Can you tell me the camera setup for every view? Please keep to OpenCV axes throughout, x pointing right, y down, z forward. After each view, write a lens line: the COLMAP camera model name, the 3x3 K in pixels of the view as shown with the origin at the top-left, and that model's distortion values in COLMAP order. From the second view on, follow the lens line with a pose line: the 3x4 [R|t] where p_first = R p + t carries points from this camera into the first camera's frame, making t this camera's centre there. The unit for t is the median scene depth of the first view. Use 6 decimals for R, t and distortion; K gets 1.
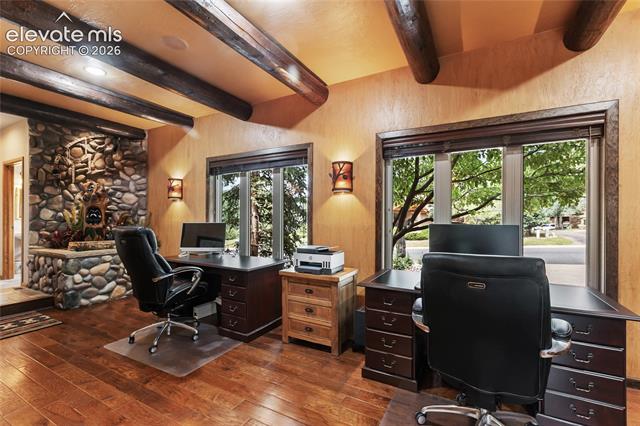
lens RADIAL K [[288.9, 0, 319.7], [0, 288.9, 219.5], [0, 0, 1]] dist [0.004518, 0.000370]
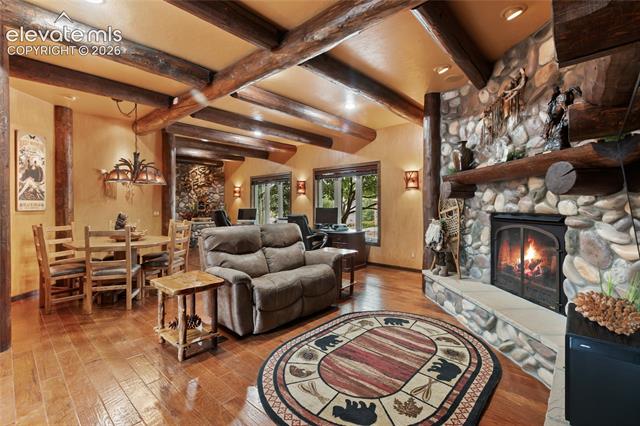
lens RADIAL K [[288.9, 0, 319.1], [0, 288.9, 207.6], [0, 0, 1]] dist [0.004518, 0.000370]
pose [[0.974095, -0.003917, -0.226104, 0.513285], [0.004200, 0.999991, 0.000770, 0.004242], [0.226099, -0.001700, 0.974103, -0.830556]]
